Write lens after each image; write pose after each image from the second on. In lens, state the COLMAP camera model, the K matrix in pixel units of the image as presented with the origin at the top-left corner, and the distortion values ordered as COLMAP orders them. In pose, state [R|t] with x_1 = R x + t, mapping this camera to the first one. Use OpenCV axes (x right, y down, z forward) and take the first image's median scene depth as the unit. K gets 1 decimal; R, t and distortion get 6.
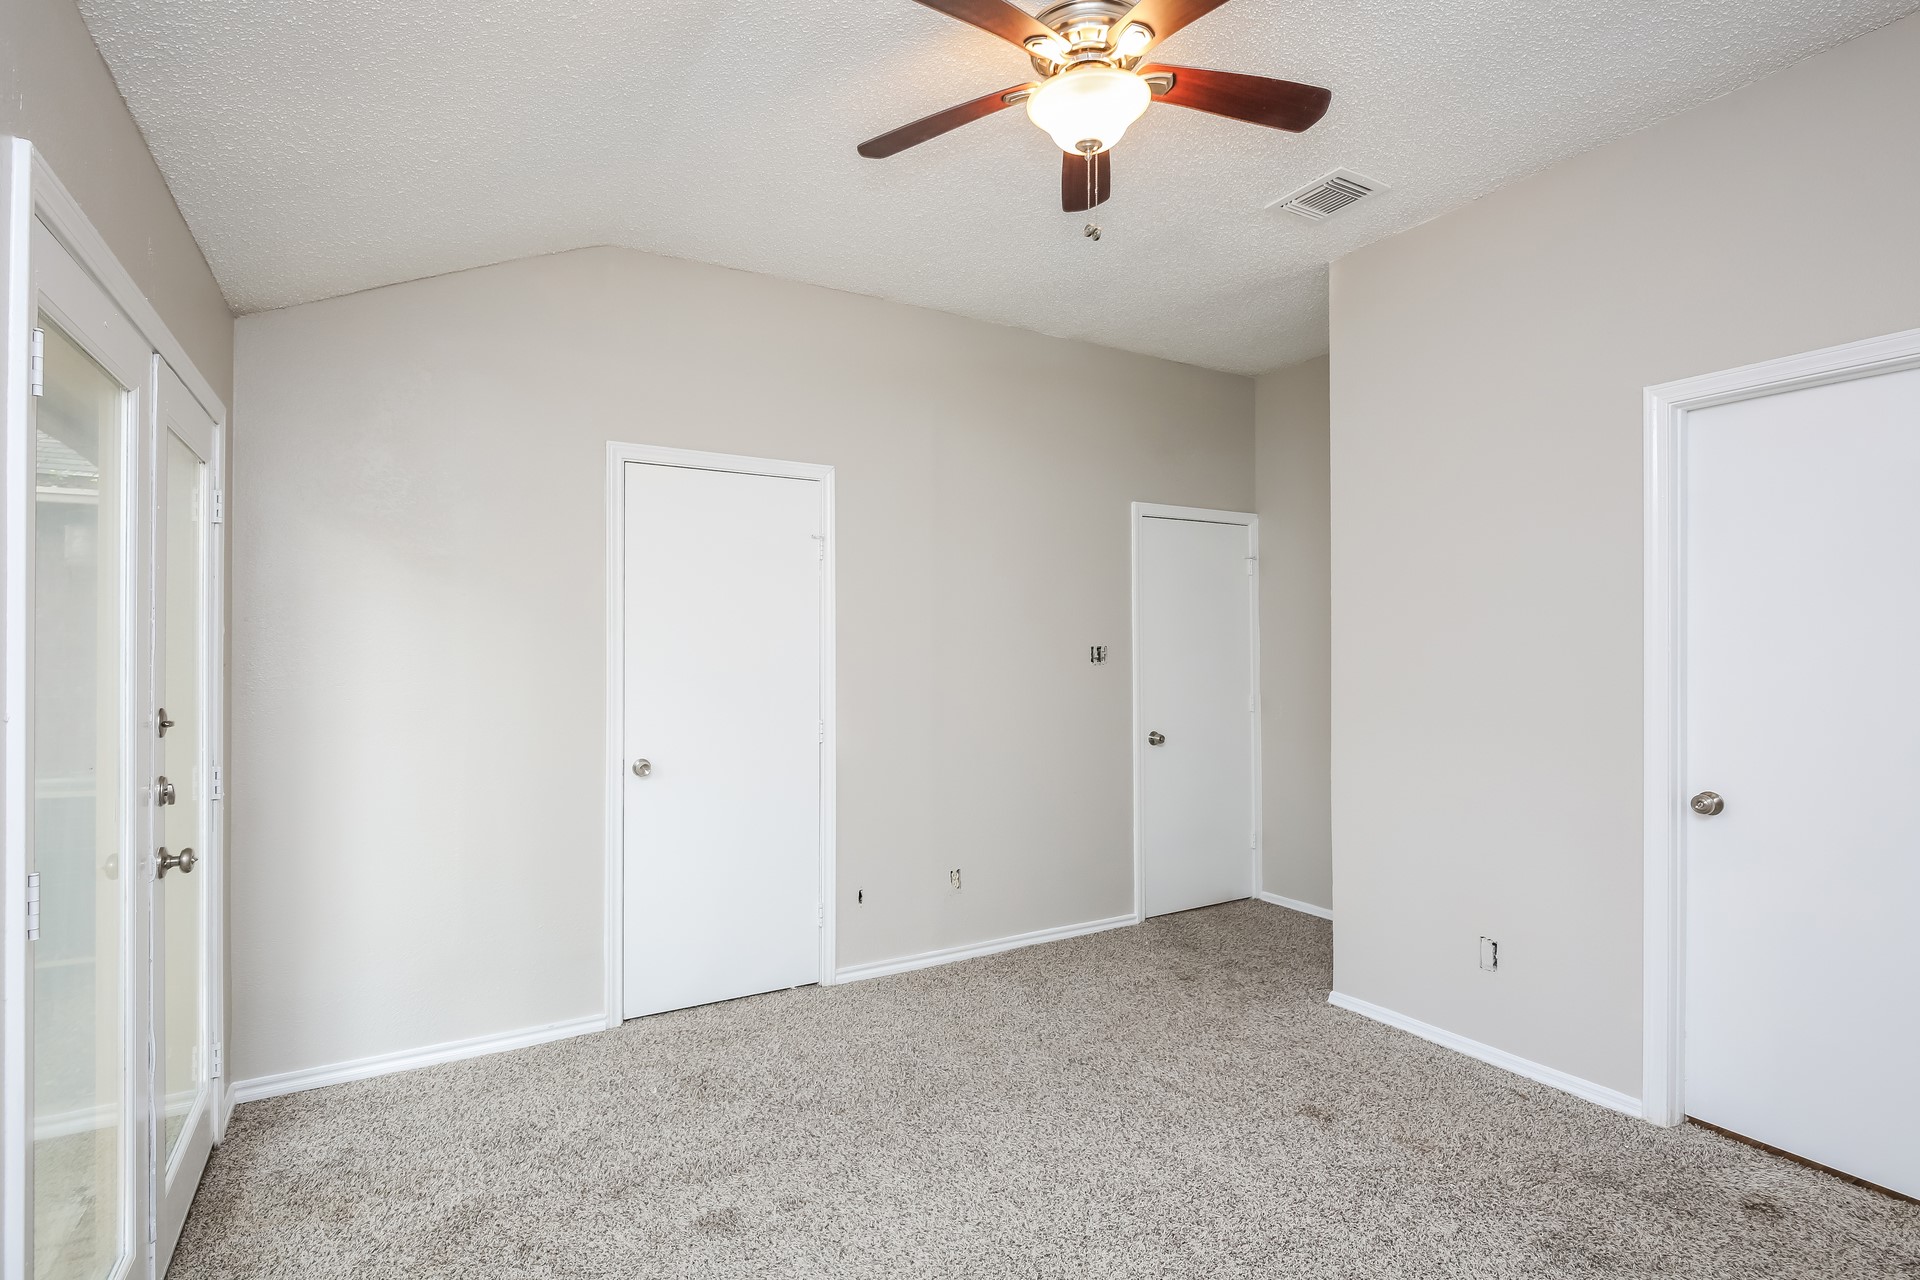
lens RADIAL K [[934.6, 0, 938.2], [0, 934.6, 650.5], [0, 0, 1]] dist [-0.000881, -0.002159]
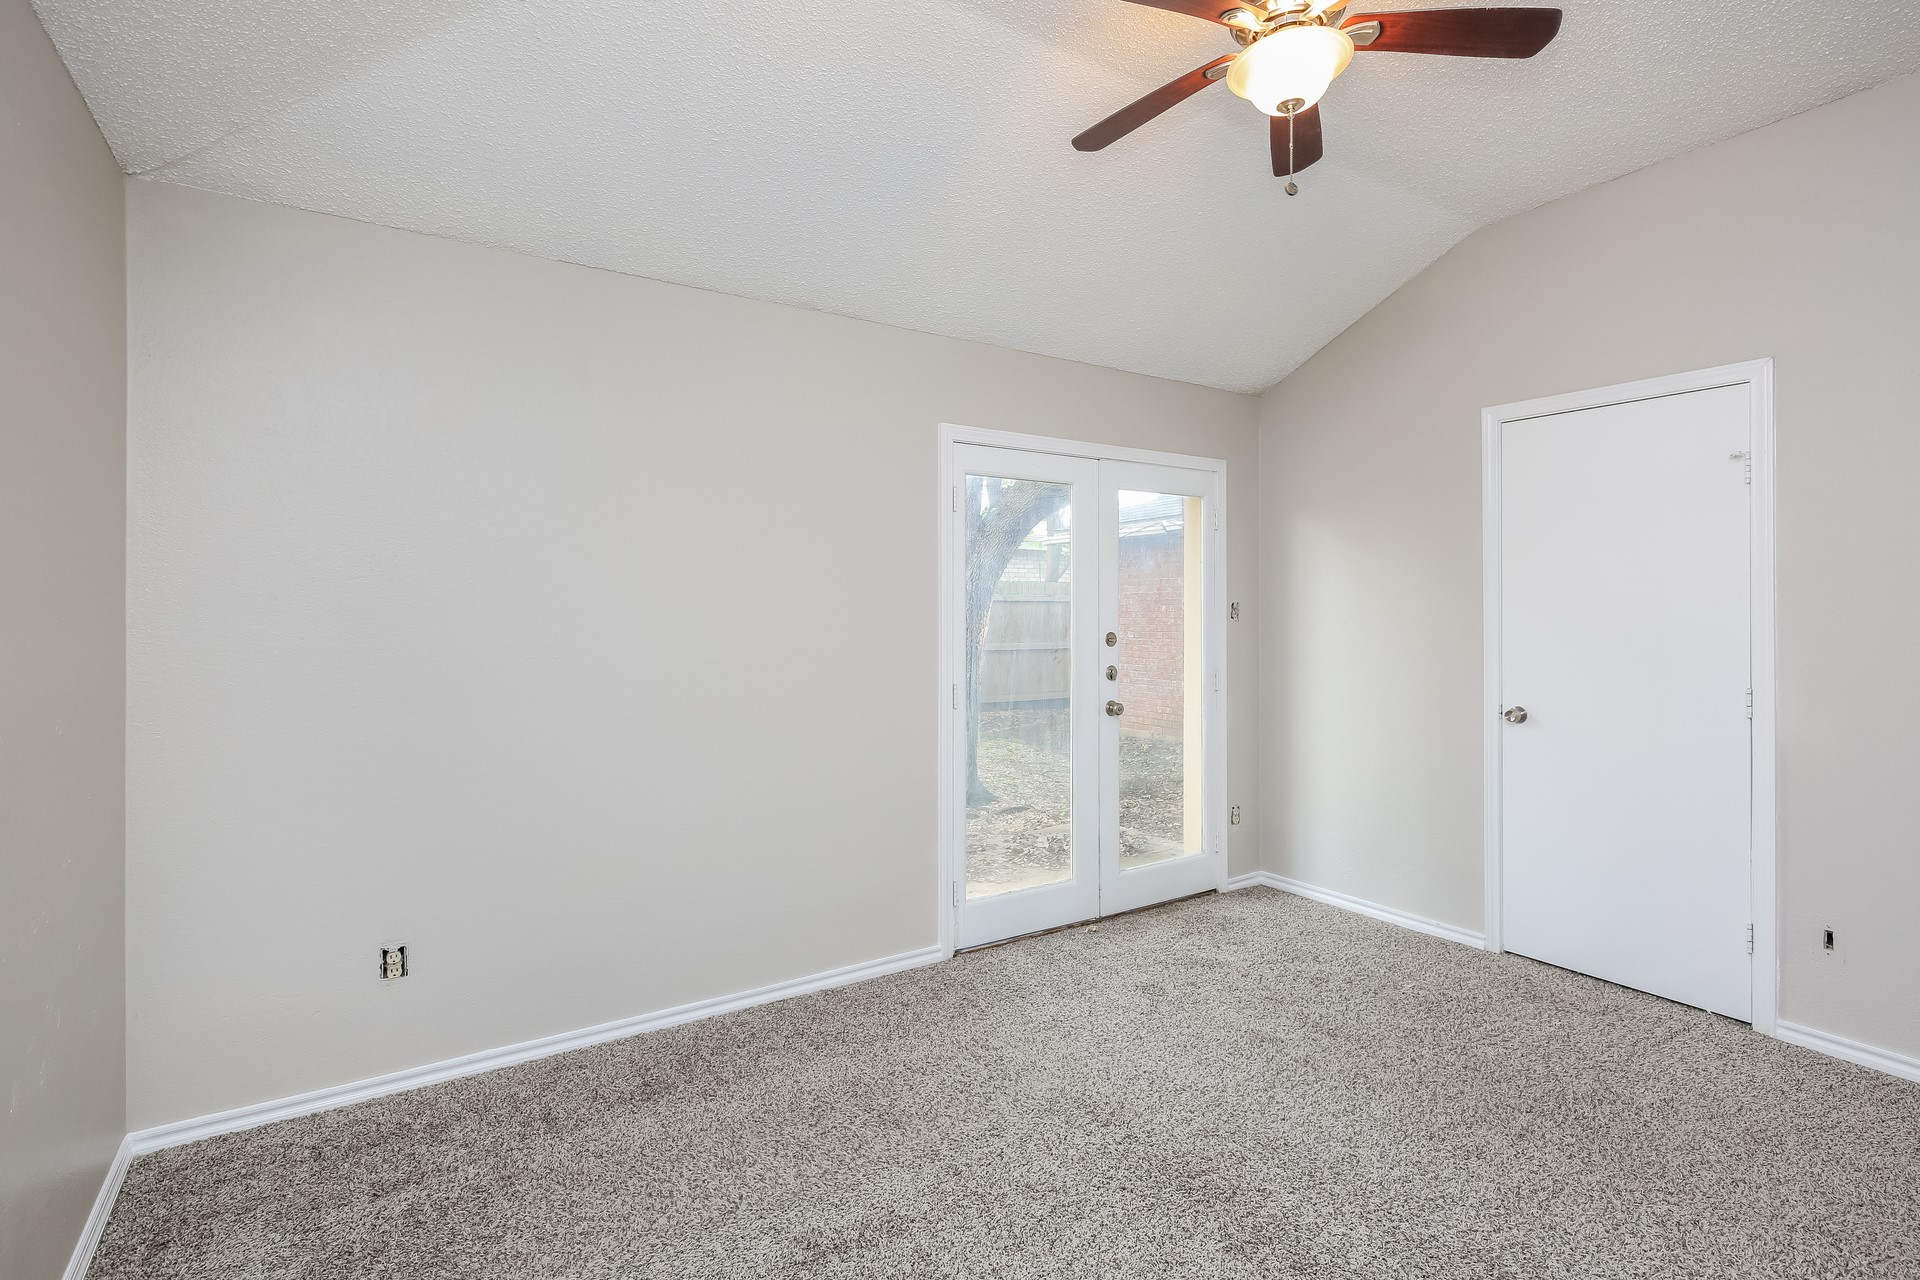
lens RADIAL K [[929.9, 0, 991.5], [0, 929.9, 612.5], [0, 0, 1]] dist [0.003334, 0.000077]
pose [[0.065513, 0.001467, -0.997851, 0.692273], [0.004207, 0.999990, 0.001746, 0.007992], [0.997843, -0.004313, 0.065506, 0.358674]]
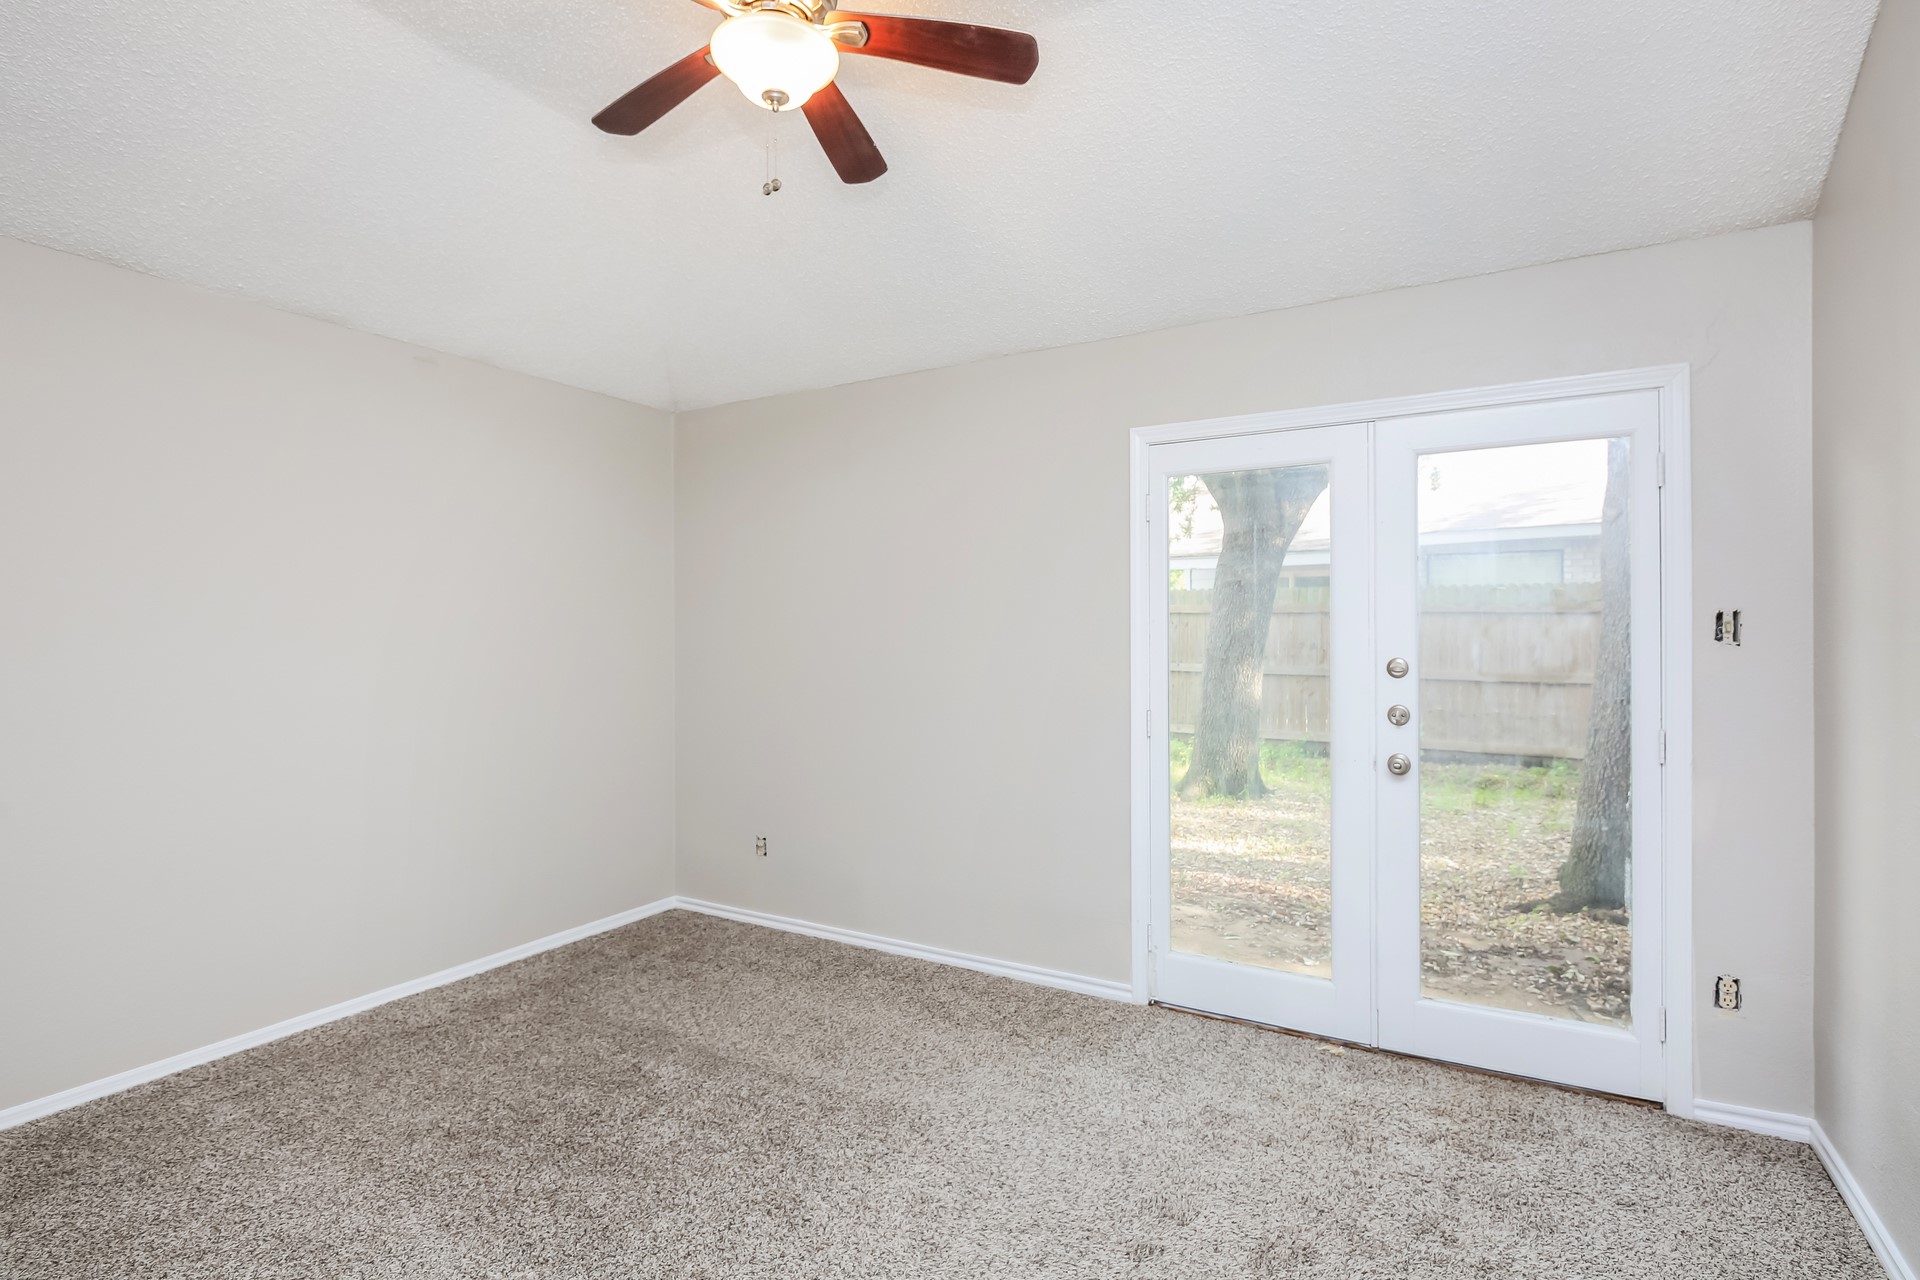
lens RADIAL K [[934.6, 0, 938.2], [0, 934.6, 650.5], [0, 0, 1]] dist [-0.000881, -0.002159]
pose [[-0.876593, 0.011129, -0.481104, 0.292706], [0.006486, 0.999915, 0.011312, 0.015953], [0.481189, 0.006796, -0.876591, 1.139696]]
